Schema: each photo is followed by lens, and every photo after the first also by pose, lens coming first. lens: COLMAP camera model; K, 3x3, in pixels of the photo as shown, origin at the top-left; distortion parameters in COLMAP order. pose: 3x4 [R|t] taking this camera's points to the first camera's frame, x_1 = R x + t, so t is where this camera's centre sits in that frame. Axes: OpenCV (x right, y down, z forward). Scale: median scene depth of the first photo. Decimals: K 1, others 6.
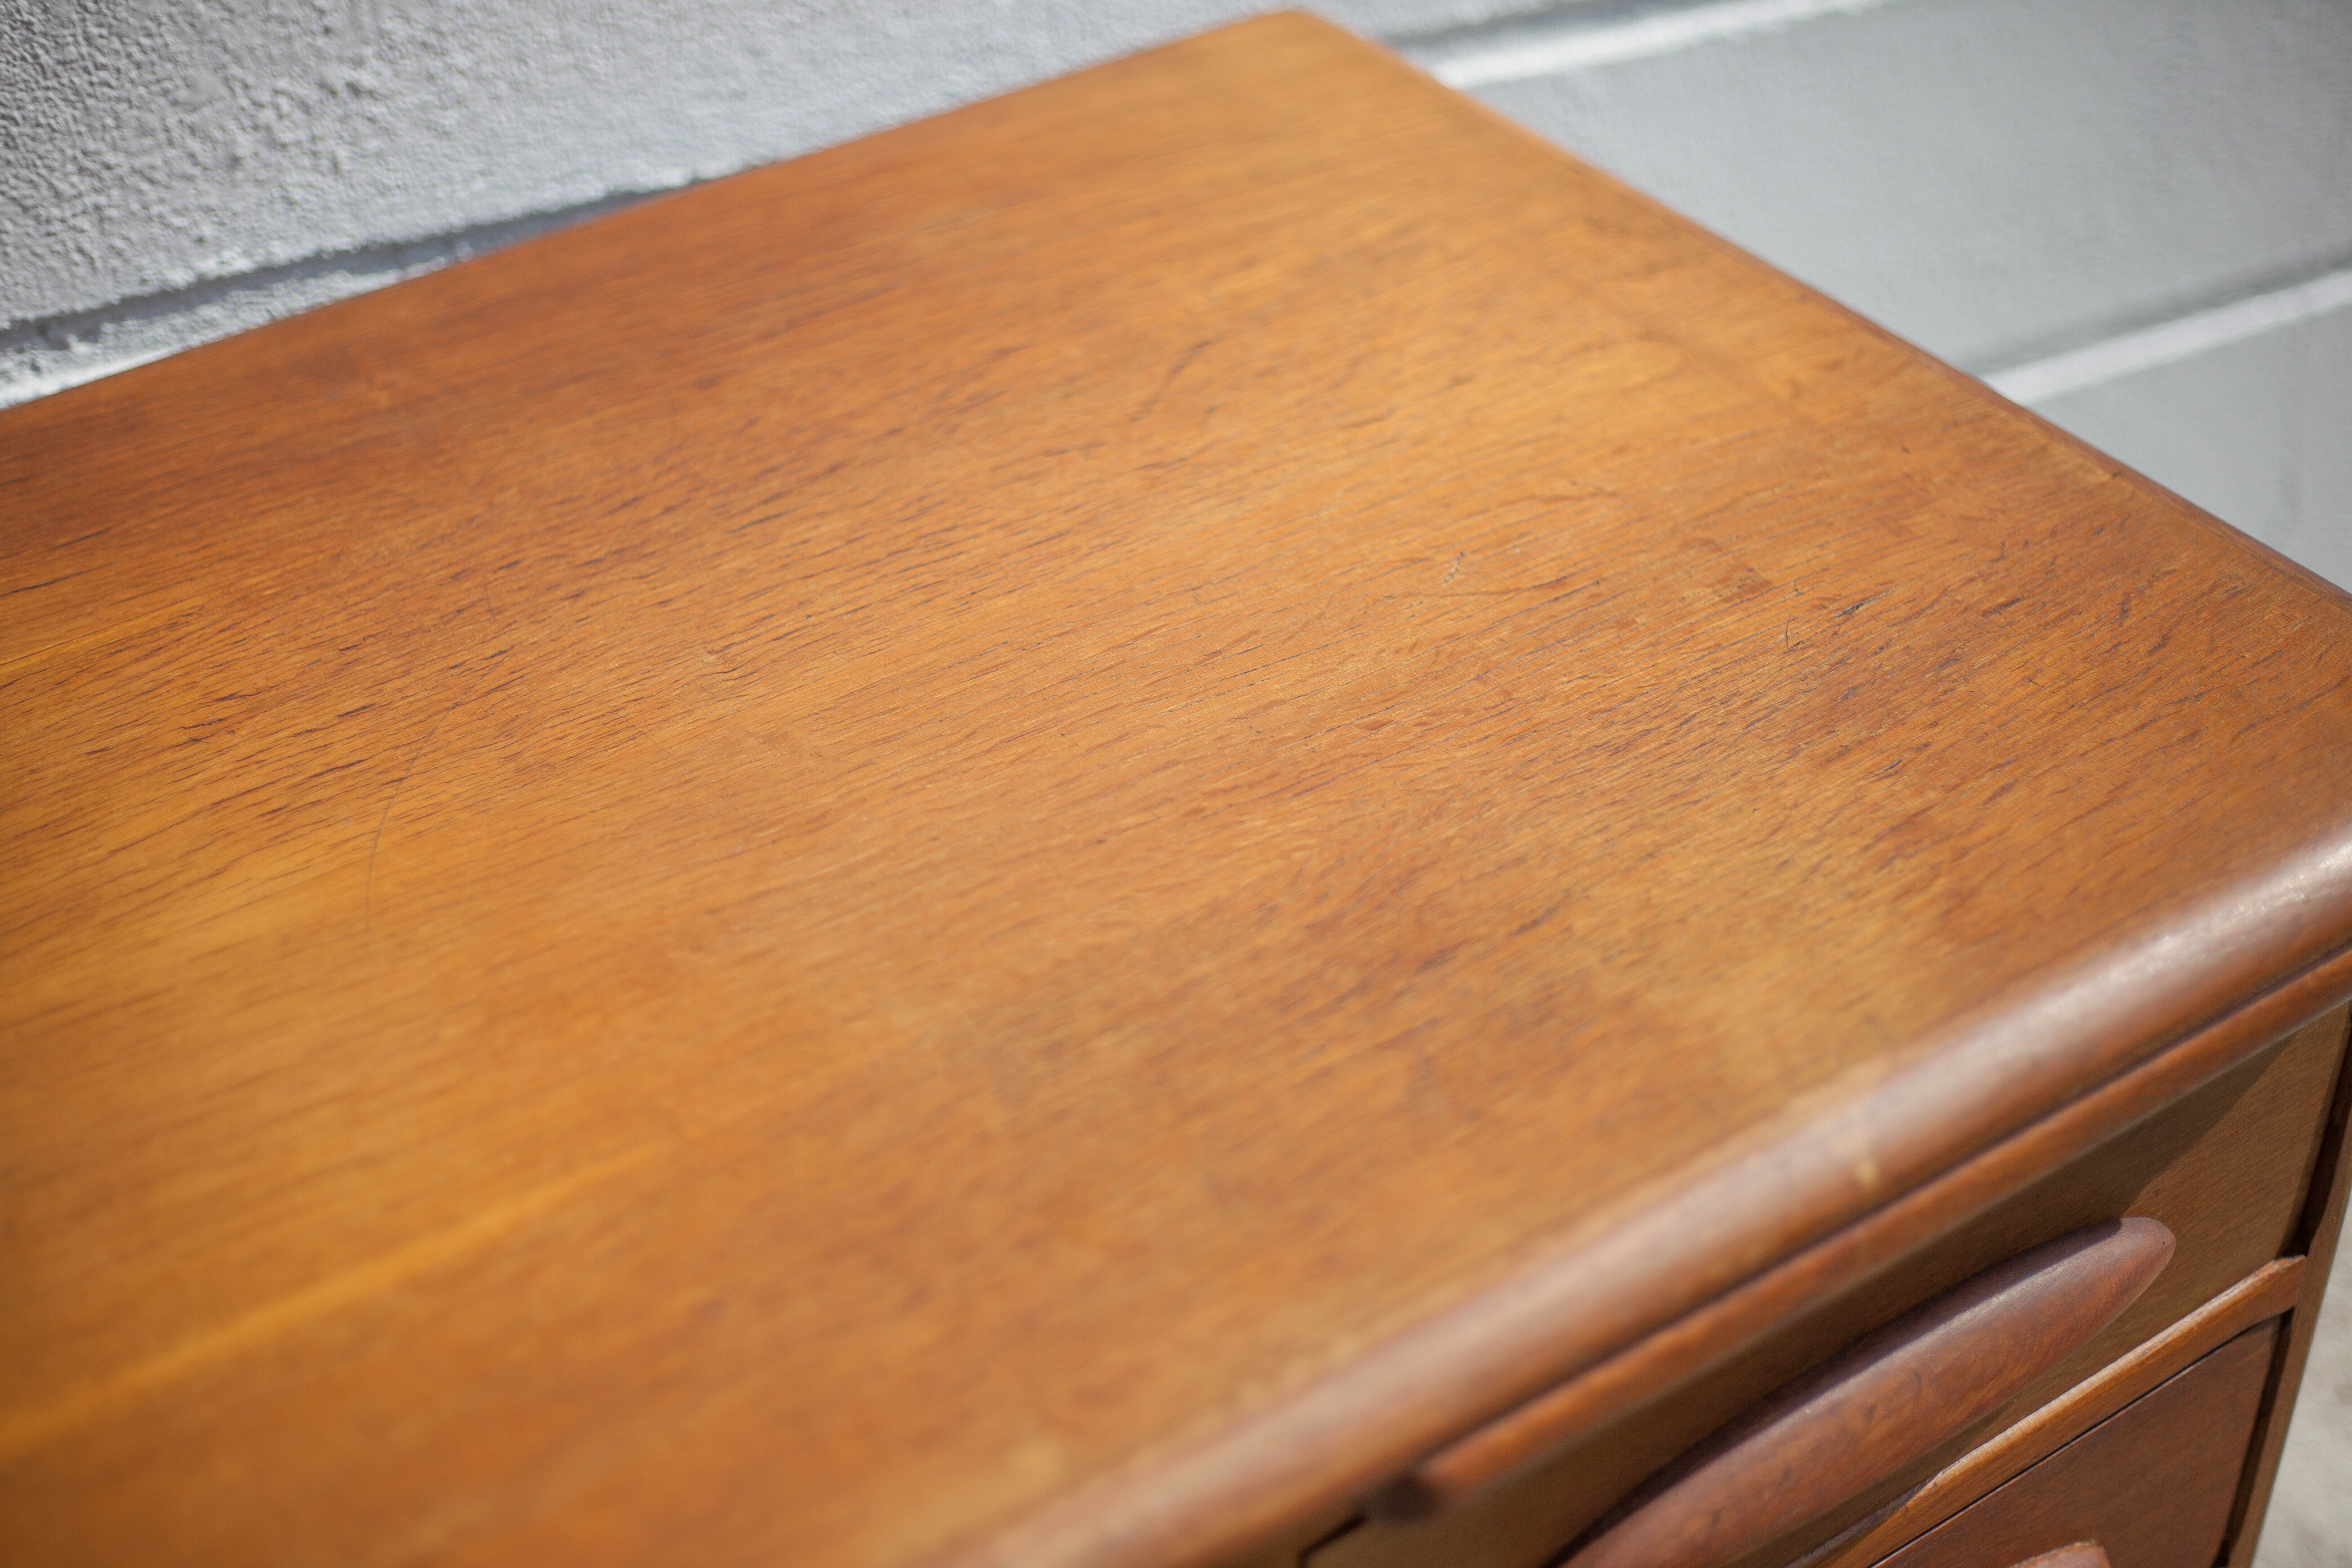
lens RADIAL K [[3581.3, 0, 1176.0], [0, 3581.3, 784.0], [0, 0, 1]] dist [-0.141725, -0.025021]
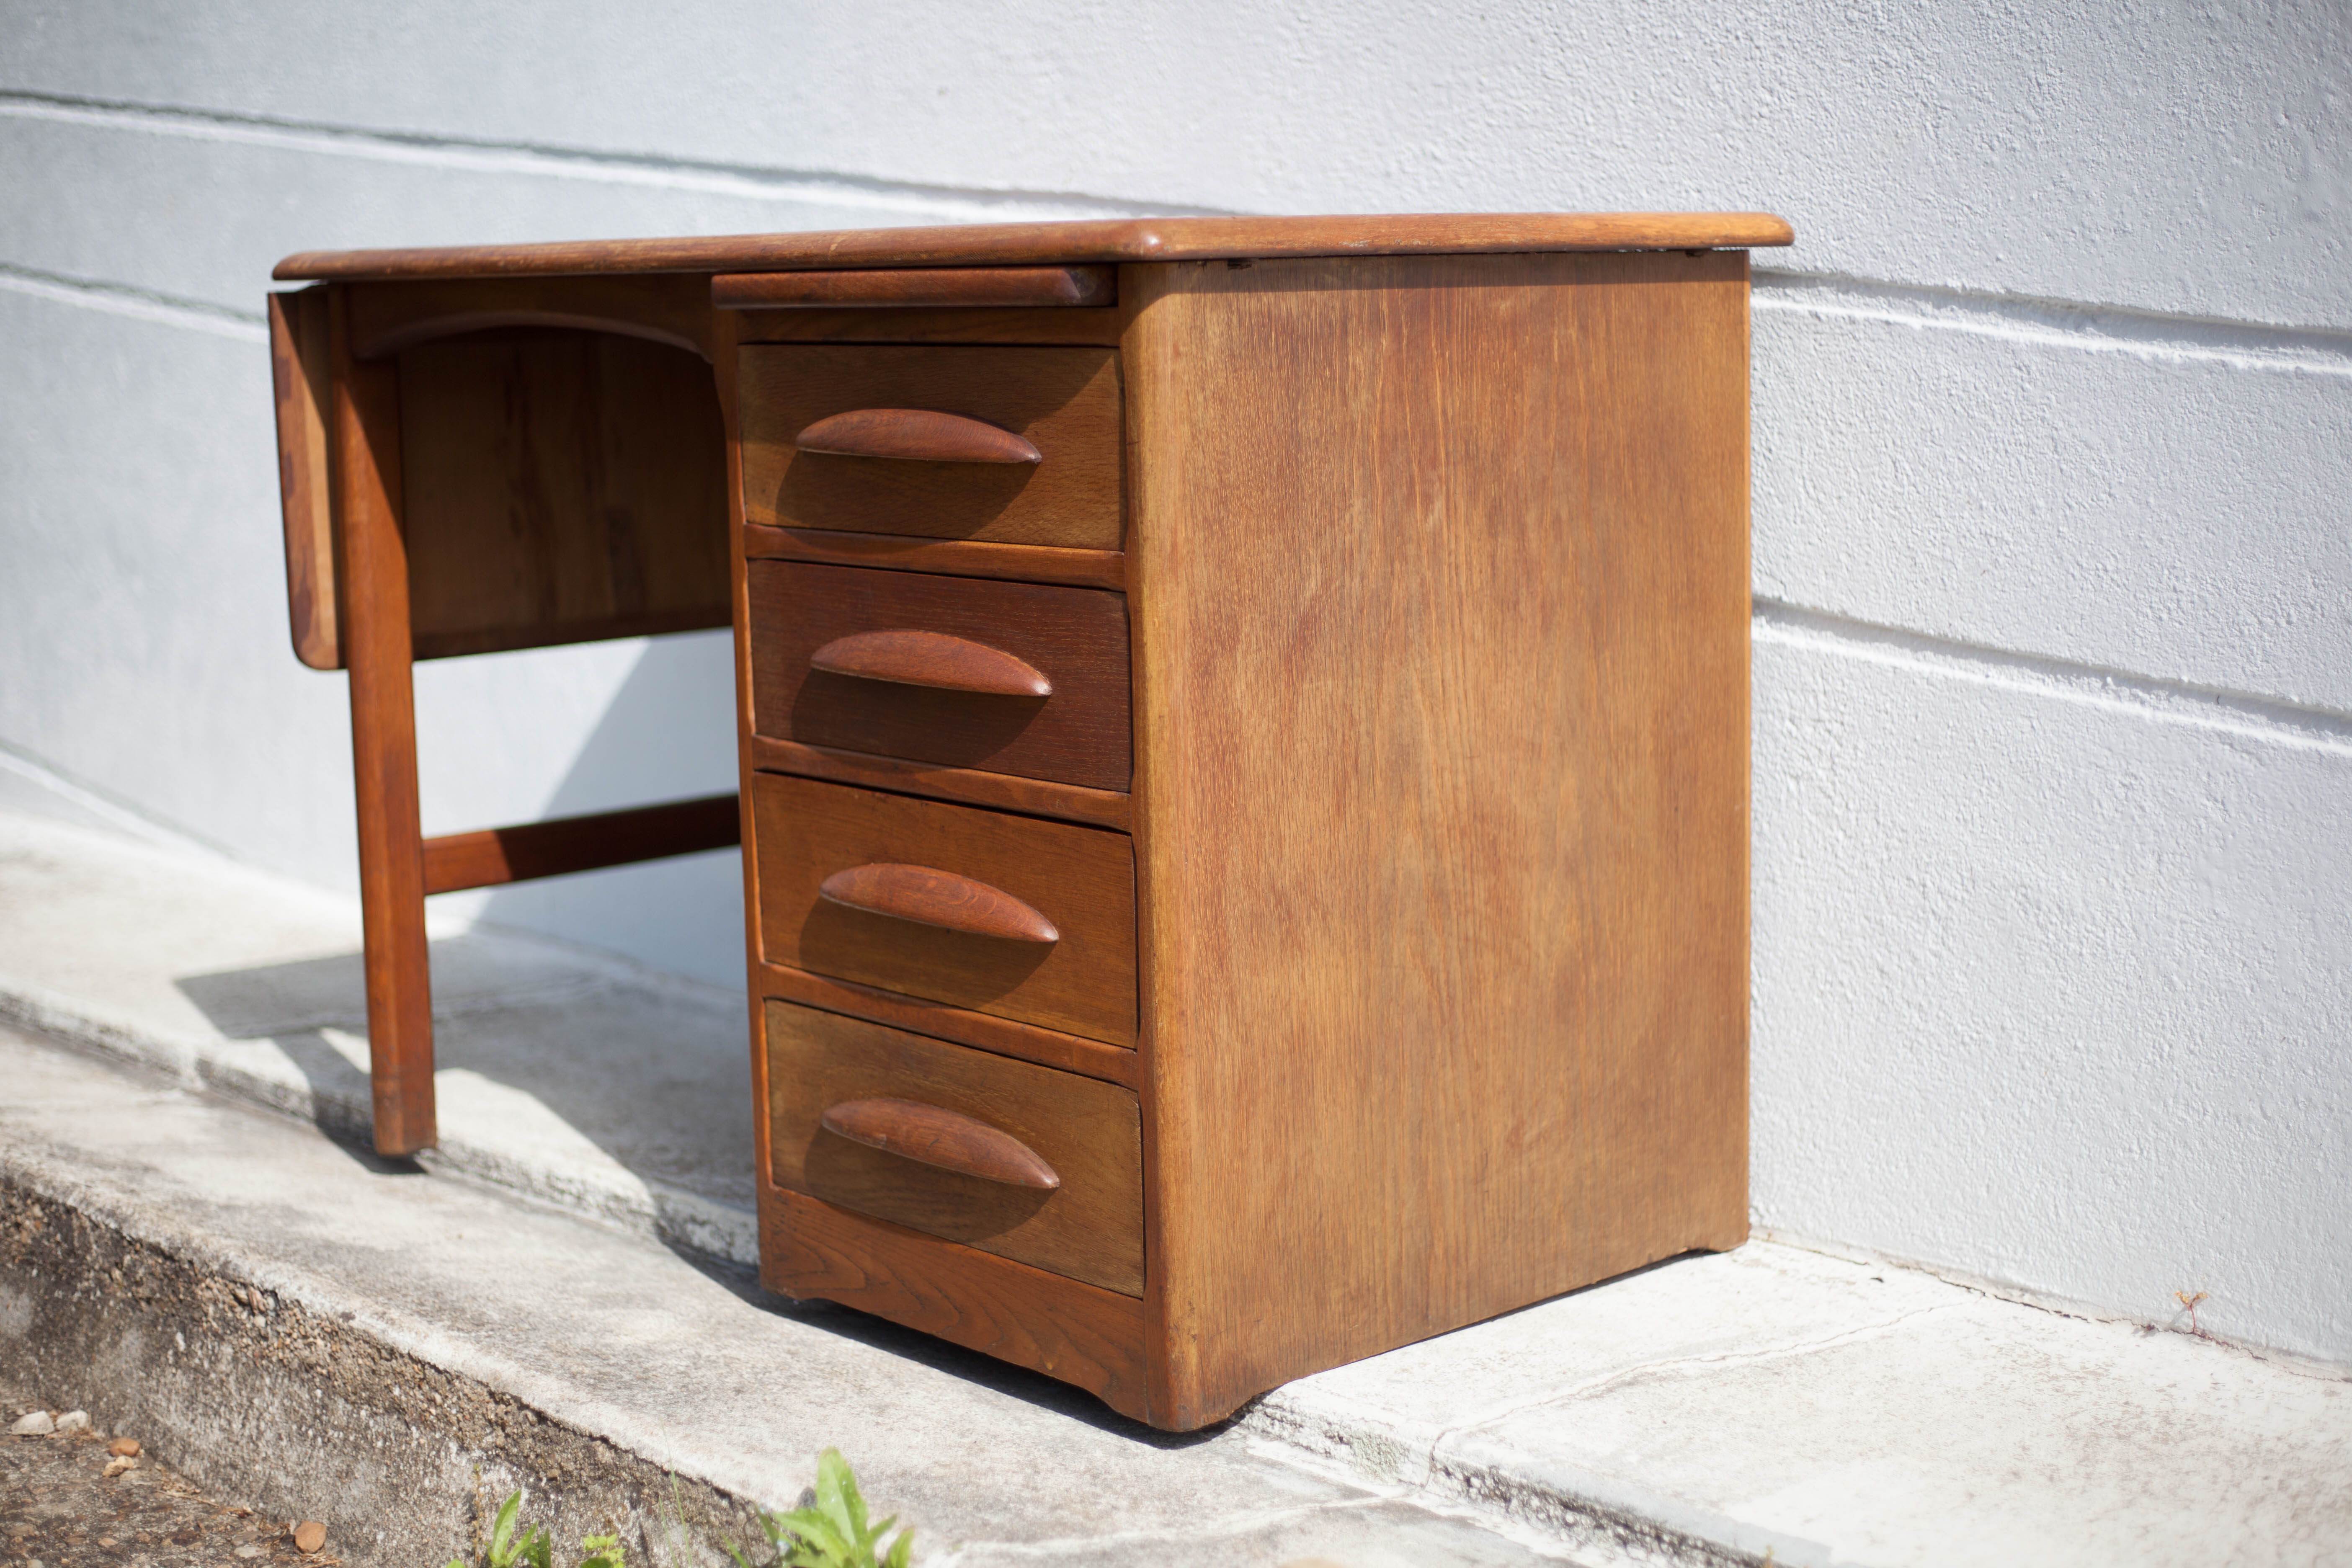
lens RADIAL K [[3453.6, 0, 1109.7], [0, 3453.6, 779.2], [0, 0, 1]] dist [-0.094056, -0.069961]
pose [[0.114323, 0.158655, -0.980693, 2.544021], [-0.570450, 0.818681, 0.065946, 0.134270], [0.813337, 0.551897, 0.184099, 0.830811]]
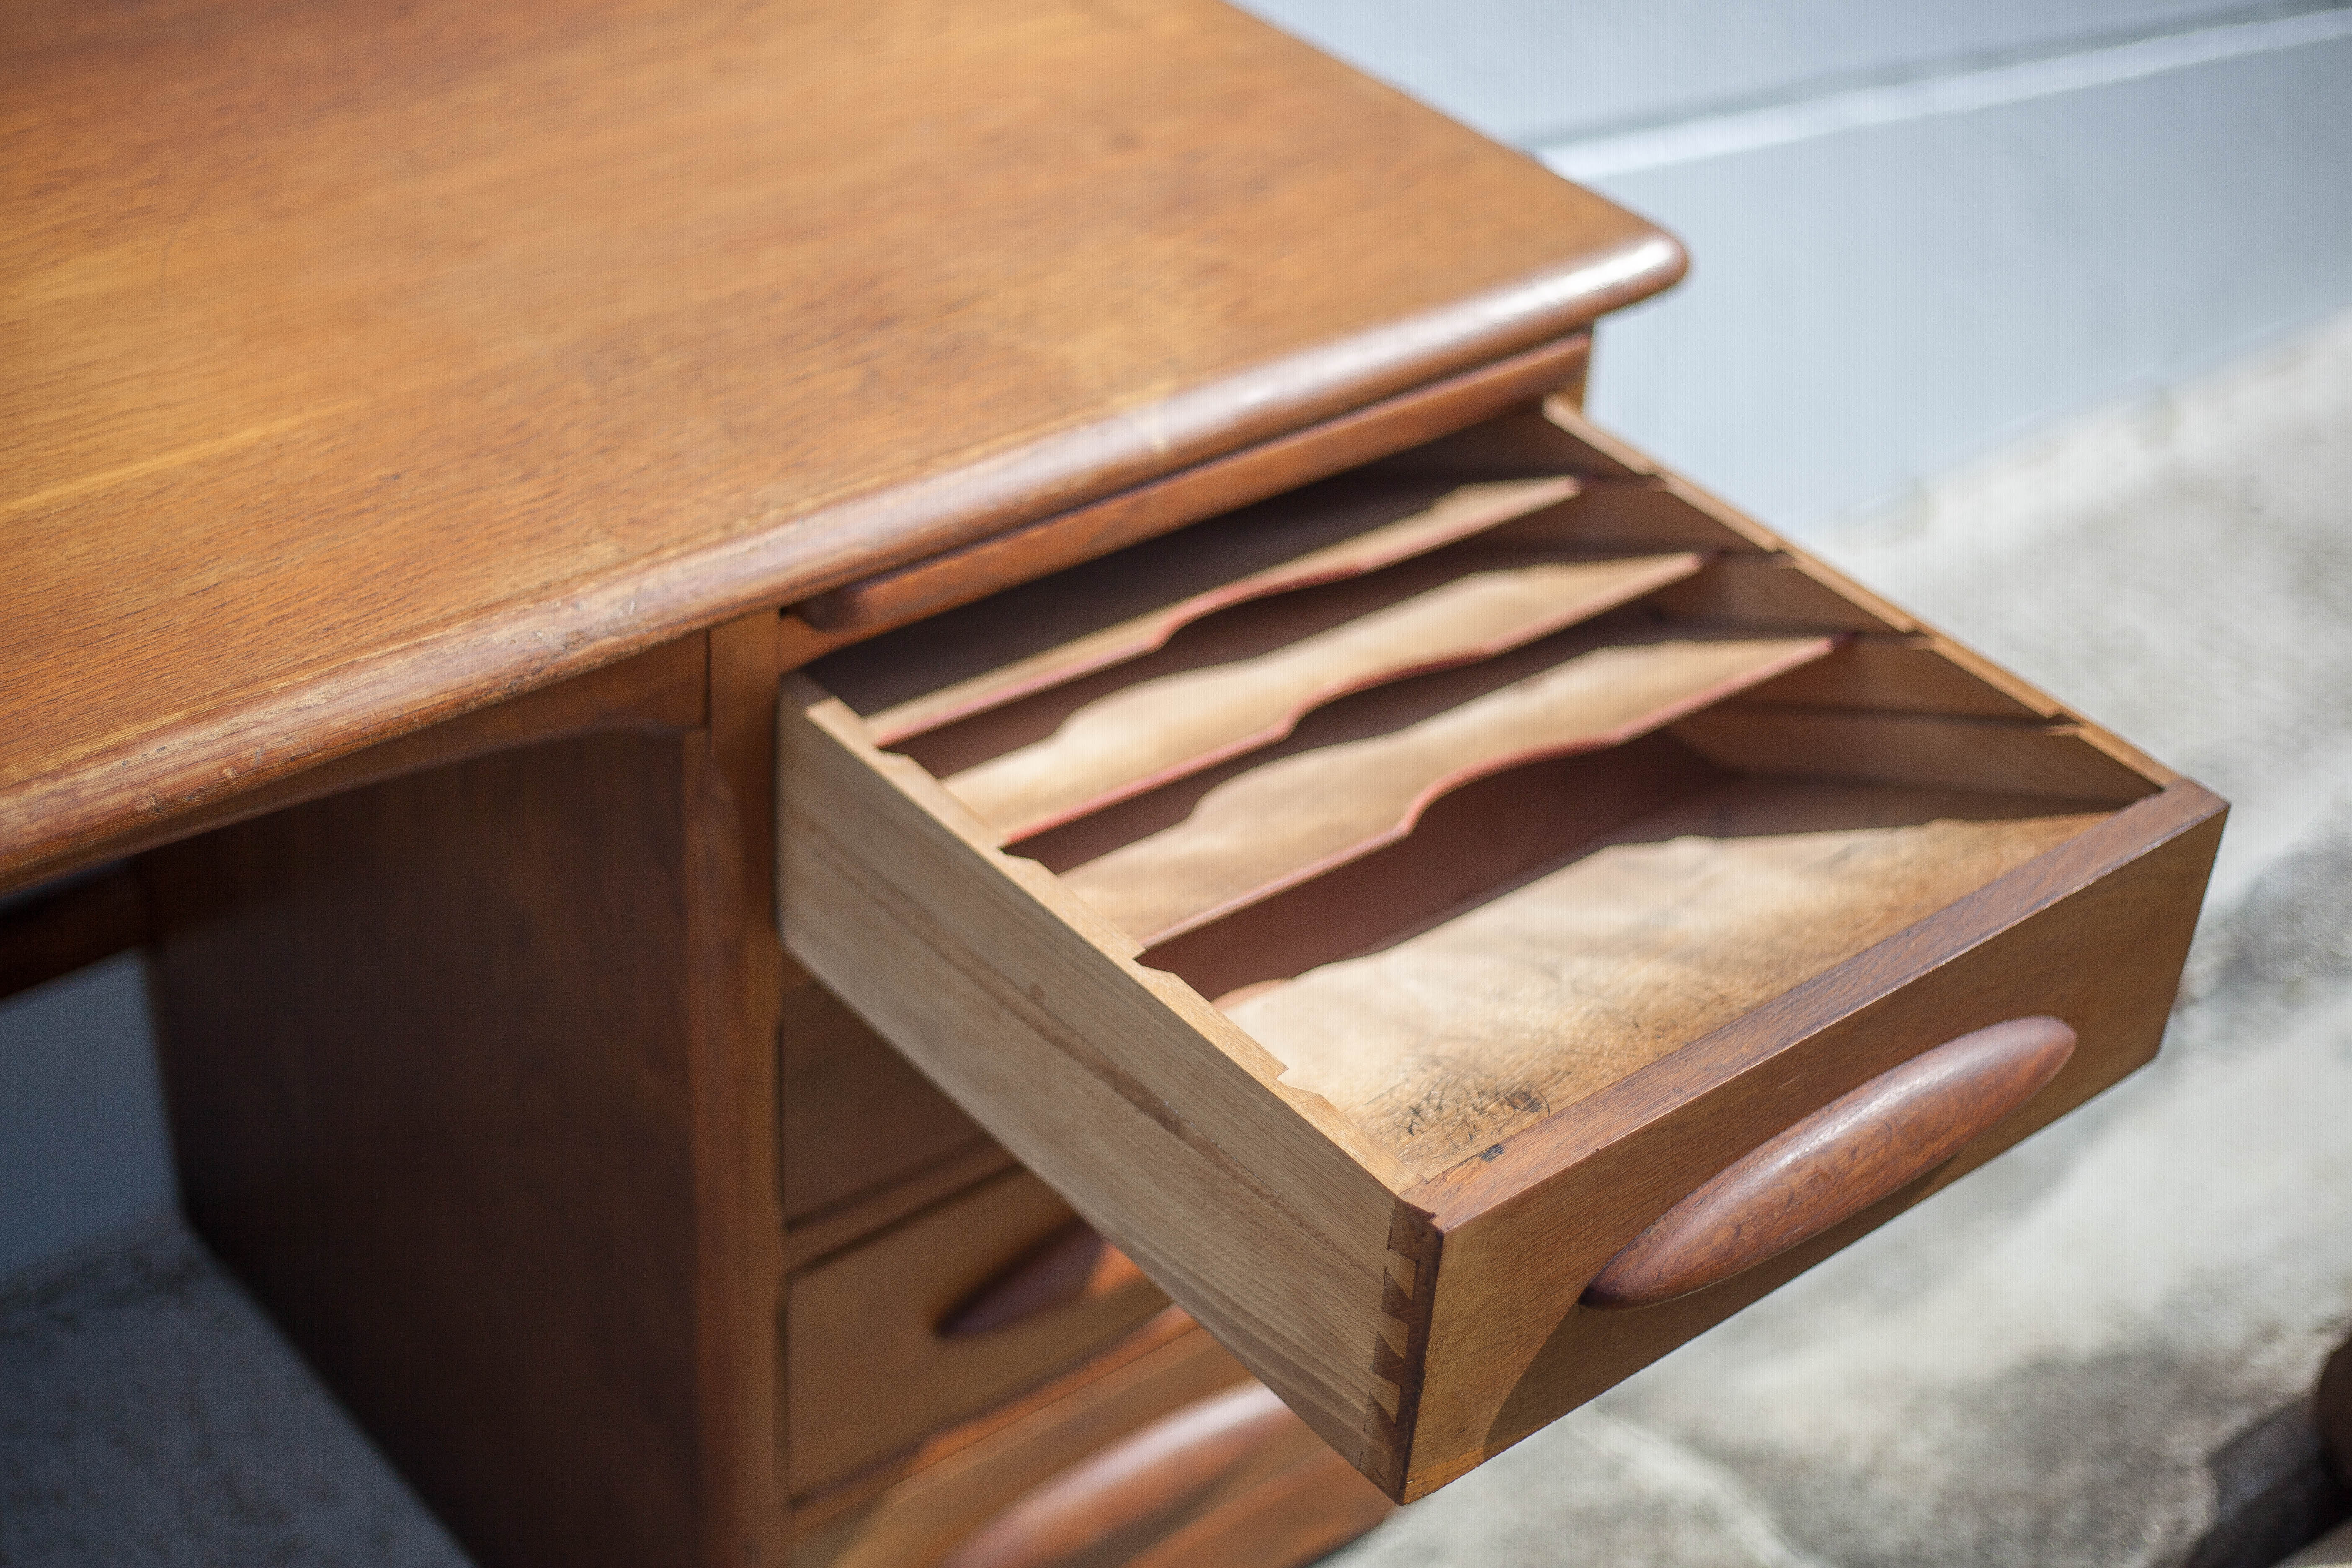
lens RADIAL K [[3545.5, 0, 1176.0], [0, 3545.5, 784.0], [0, 0, 1]] dist [-0.131401, -0.000015]
pose [[0.995213, 0.020183, 0.095627, 0.053781], [-0.017342, 0.999386, -0.030454, 0.274168], [-0.096183, 0.028650, 0.994951, -0.461204]]
